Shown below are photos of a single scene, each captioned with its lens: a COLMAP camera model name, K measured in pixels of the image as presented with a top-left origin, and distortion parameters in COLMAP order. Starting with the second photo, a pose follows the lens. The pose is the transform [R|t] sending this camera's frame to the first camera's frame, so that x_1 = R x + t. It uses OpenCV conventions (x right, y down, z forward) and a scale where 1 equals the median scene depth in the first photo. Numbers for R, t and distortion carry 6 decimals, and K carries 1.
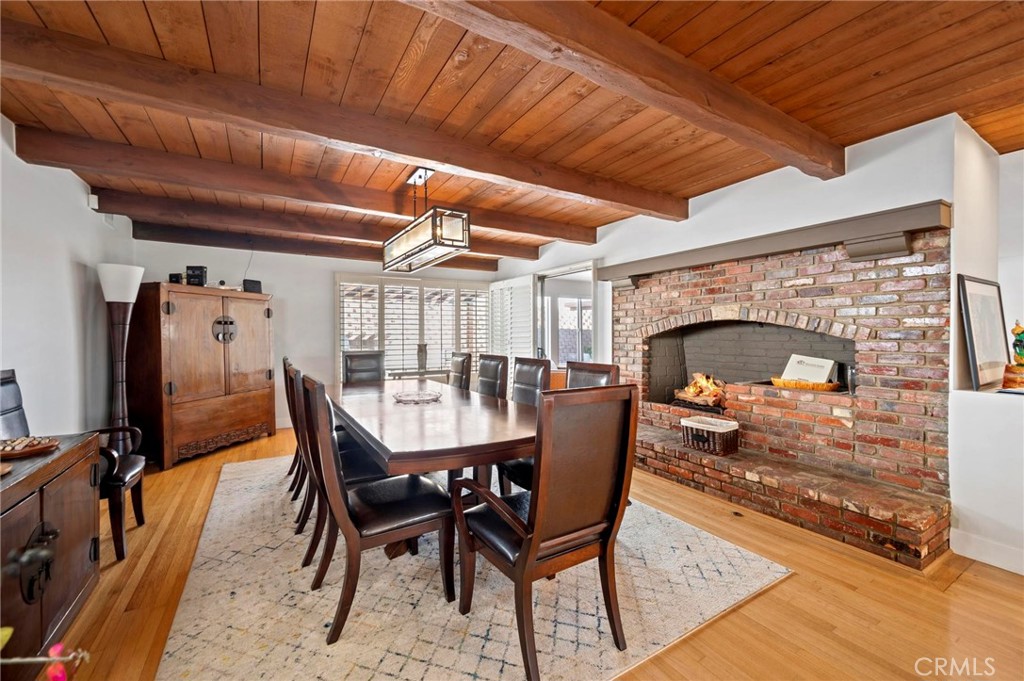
lens RADIAL K [[406.6, 0, 509.4], [0, 406.6, 335.9], [0, 0, 1]] dist [-0.000693, -0.000128]
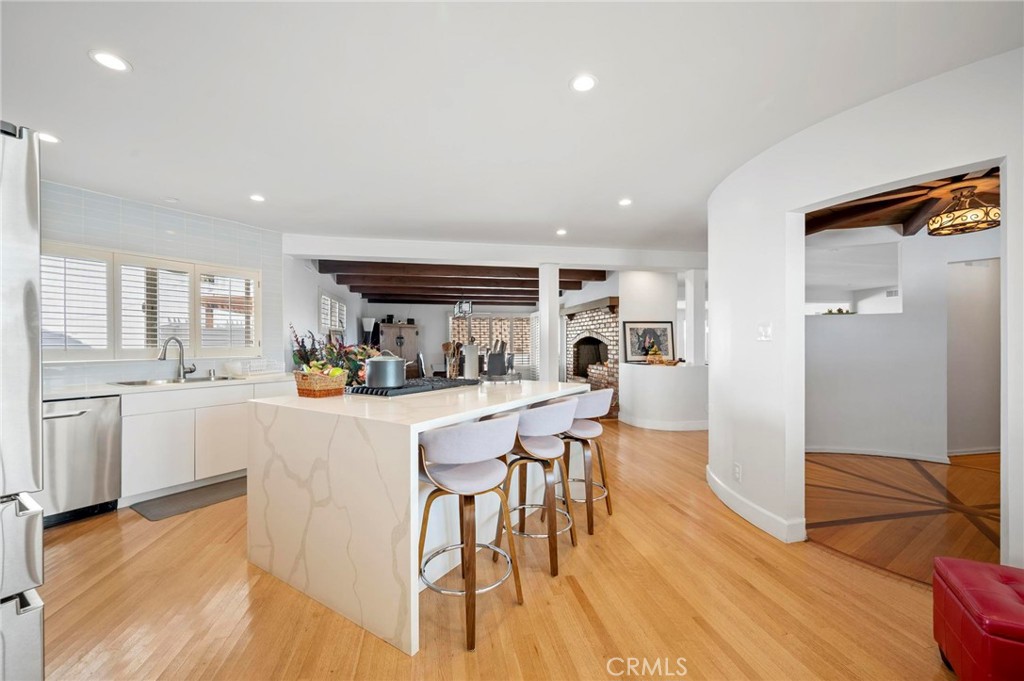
lens RADIAL K [[409.4, 0, 512.0], [0, 409.4, 340.5], [0, 0, 1]] dist [-0.000074, -0.000027]
pose [[0.942575, -0.002615, -0.333984, 0.731875], [0.000657, 0.999982, -0.005978, -0.003576], [0.333994, 0.005415, 0.942560, -1.062267]]
